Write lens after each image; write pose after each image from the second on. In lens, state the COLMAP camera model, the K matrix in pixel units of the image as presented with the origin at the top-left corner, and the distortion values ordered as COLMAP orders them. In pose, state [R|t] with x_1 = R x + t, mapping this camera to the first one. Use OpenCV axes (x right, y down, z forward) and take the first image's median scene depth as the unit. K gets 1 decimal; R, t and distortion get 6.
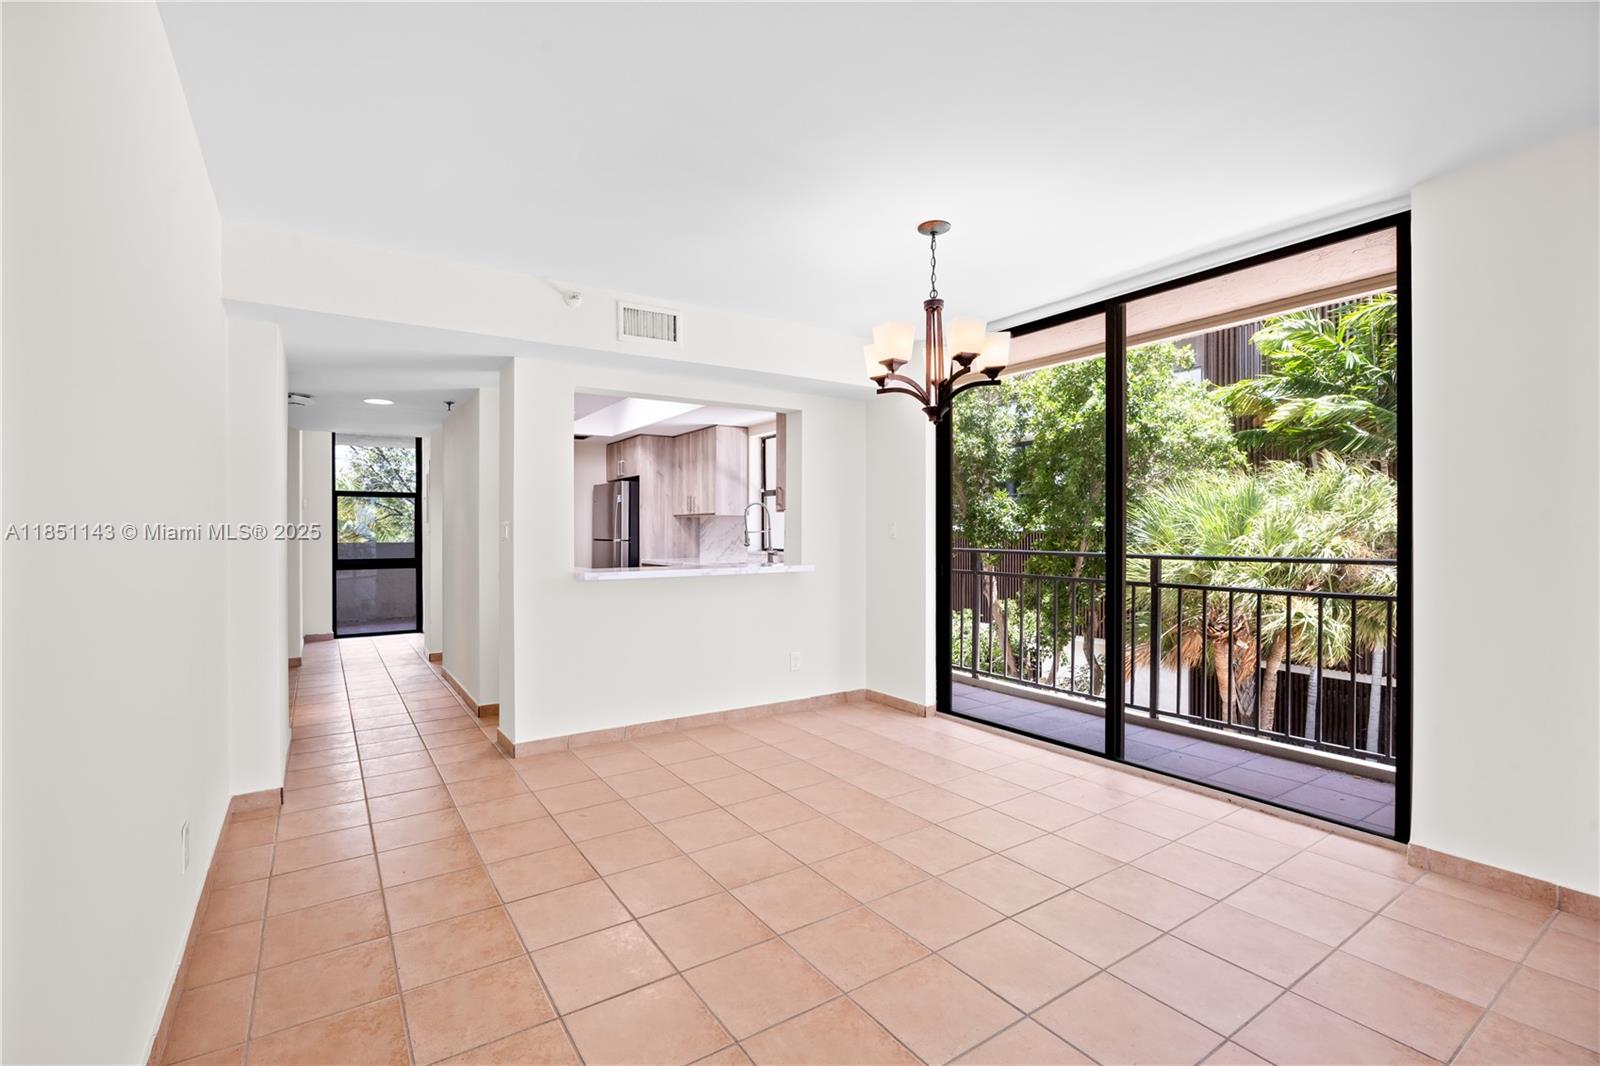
lens RADIAL K [[714.5, 0, 793.2], [0, 714.5, 541.7], [0, 0, 1]] dist [-0.010004, 0.000169]
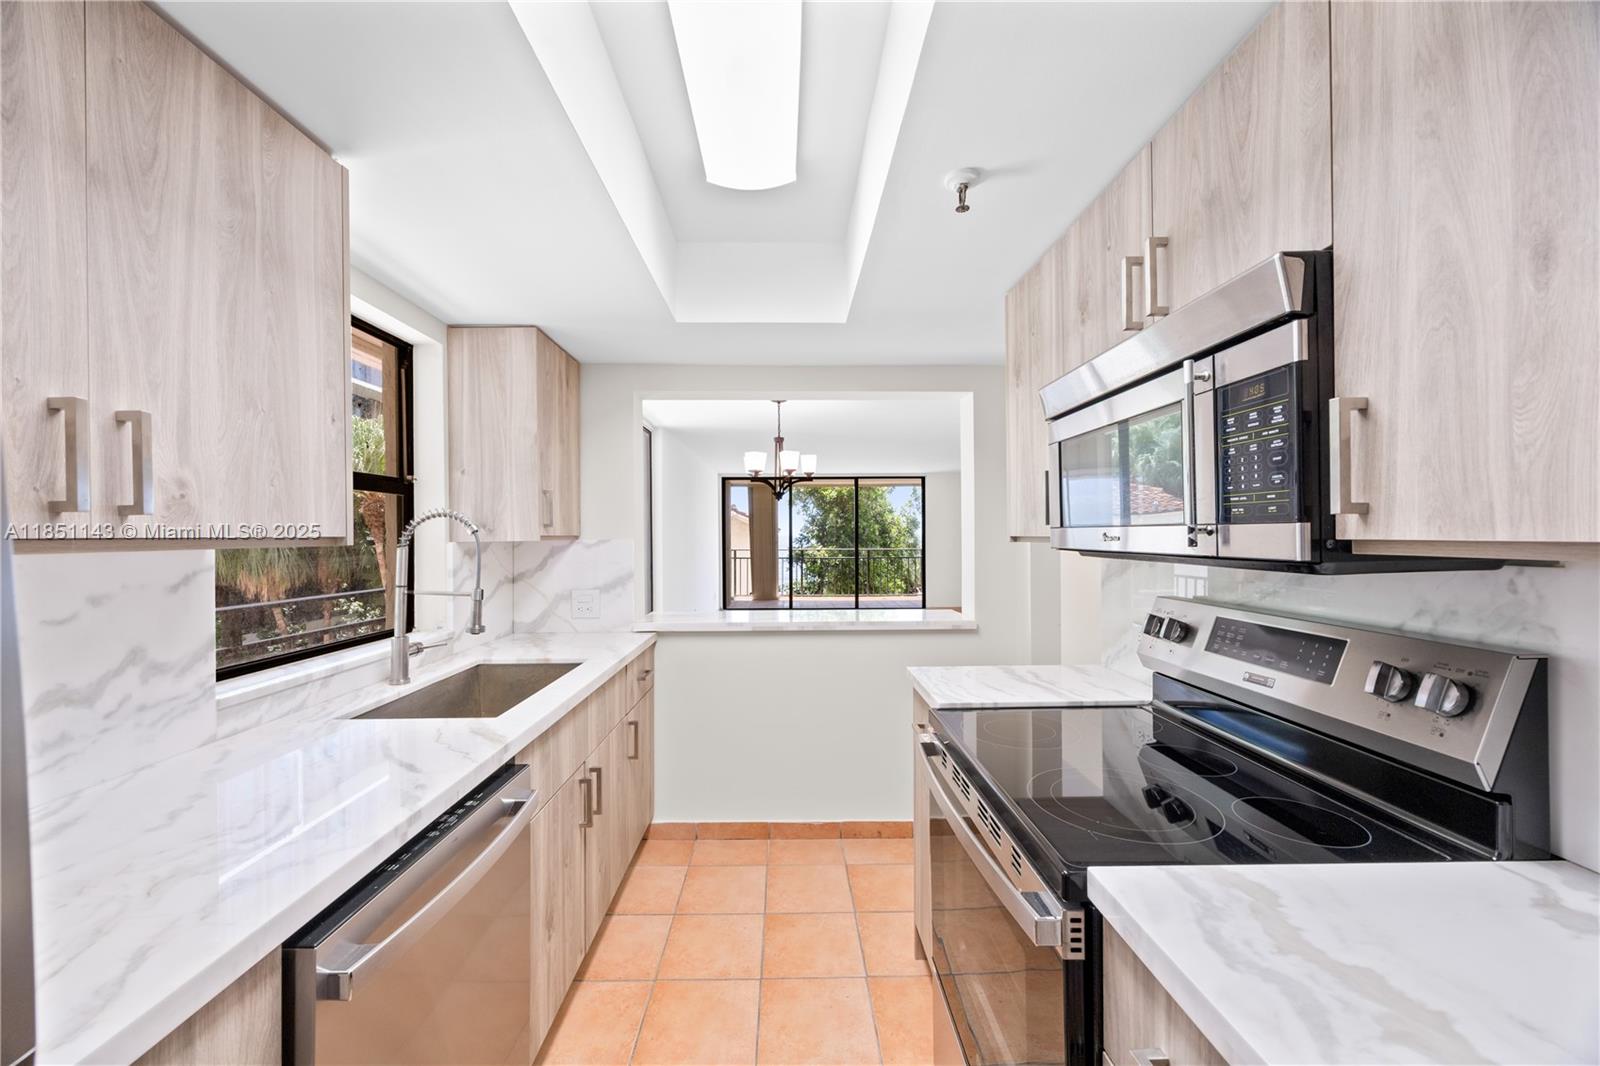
lens RADIAL K [[608.1, 0, 792.8], [0, 608.1, 537.1], [0, 0, 1]] dist [-0.001475, -0.000510]
pose [[-0.836565, 0.005157, 0.547843, -0.437738], [0.015673, 0.999772, 0.014522, -0.052561], [-0.547643, 0.020735, -0.836455, 1.398059]]
